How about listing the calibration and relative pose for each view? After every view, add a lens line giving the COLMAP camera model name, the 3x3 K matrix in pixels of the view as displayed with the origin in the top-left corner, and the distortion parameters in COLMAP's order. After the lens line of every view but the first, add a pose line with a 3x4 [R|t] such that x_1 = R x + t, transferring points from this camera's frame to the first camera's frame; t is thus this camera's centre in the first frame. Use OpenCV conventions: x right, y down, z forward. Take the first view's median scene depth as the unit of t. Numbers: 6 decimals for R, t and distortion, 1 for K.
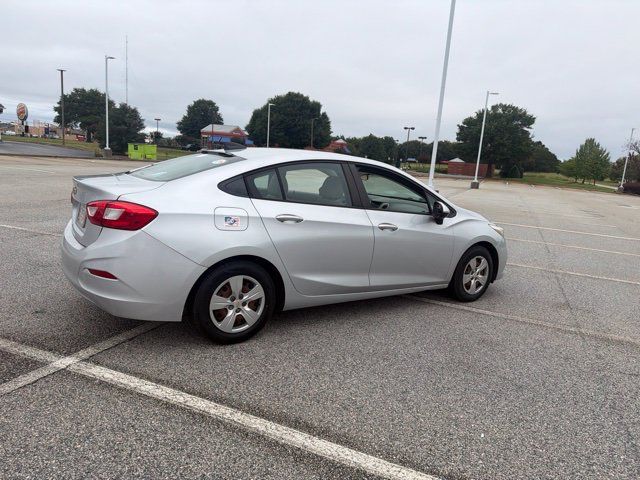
lens RADIAL K [[448.9, 0, 325.3], [0, 448.9, 246.8], [0, 0, 1]] dist [0.047285, -0.059403]
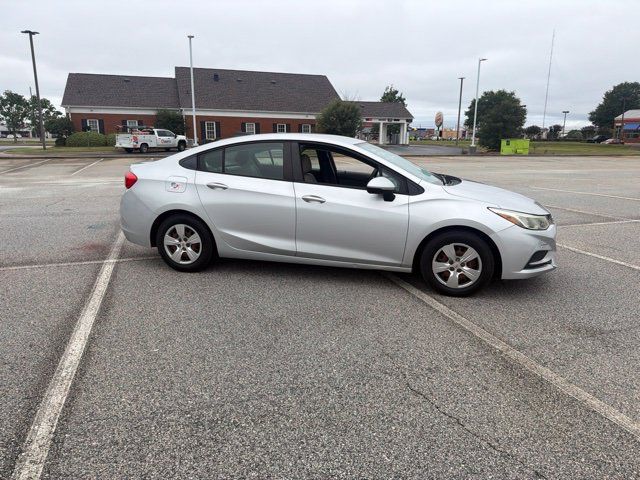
lens RADIAL K [[448.9, 0, 322.9], [0, 448.9, 241.4], [0, 0, 1]] dist [0.047285, -0.059403]
pose [[0.657495, 0.098198, -0.747033, 0.985189], [-0.102187, 0.993932, 0.040714, 0.011206], [0.746498, 0.049568, 0.663539, 0.313444]]
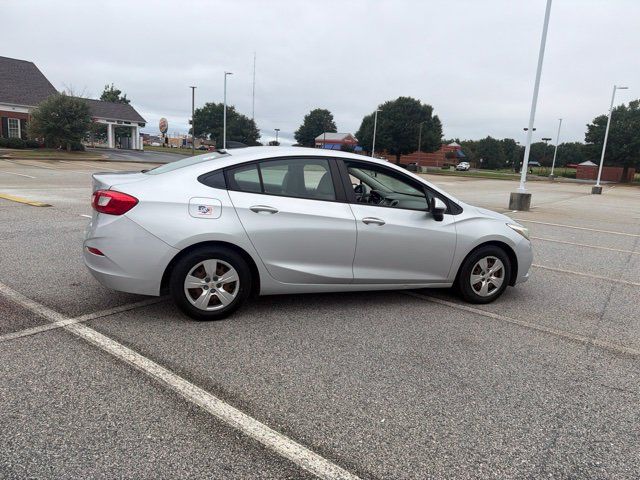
lens RADIAL K [[448.9, 0, 324.9], [0, 448.9, 248.3], [0, 0, 1]] dist [0.047285, -0.059403]
pose [[0.969219, 0.034631, -0.243752, 0.286930], [-0.036988, 0.999303, -0.005098, 0.026544], [0.243405, 0.013957, 0.969824, -0.011002]]
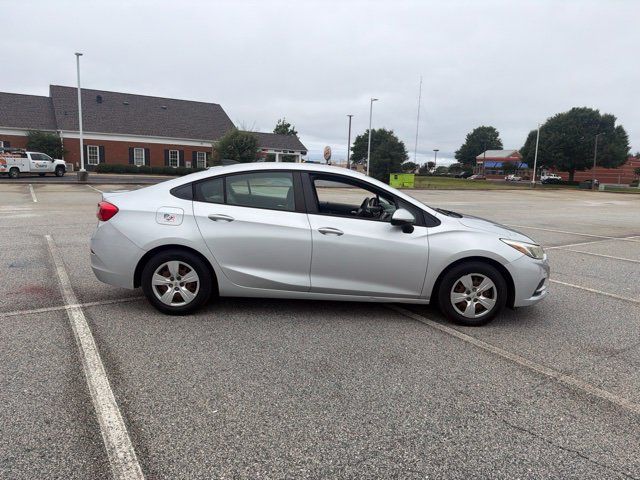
lens RADIAL K [[448.9, 0, 323.8], [0, 448.9, 245.9], [0, 0, 1]] dist [0.047285, -0.059403]
pose [[0.822038, 0.045572, -0.567607, 0.724939], [-0.080711, 0.996054, -0.036920, 0.028675], [0.563684, 0.076162, 0.822472, 0.148776]]
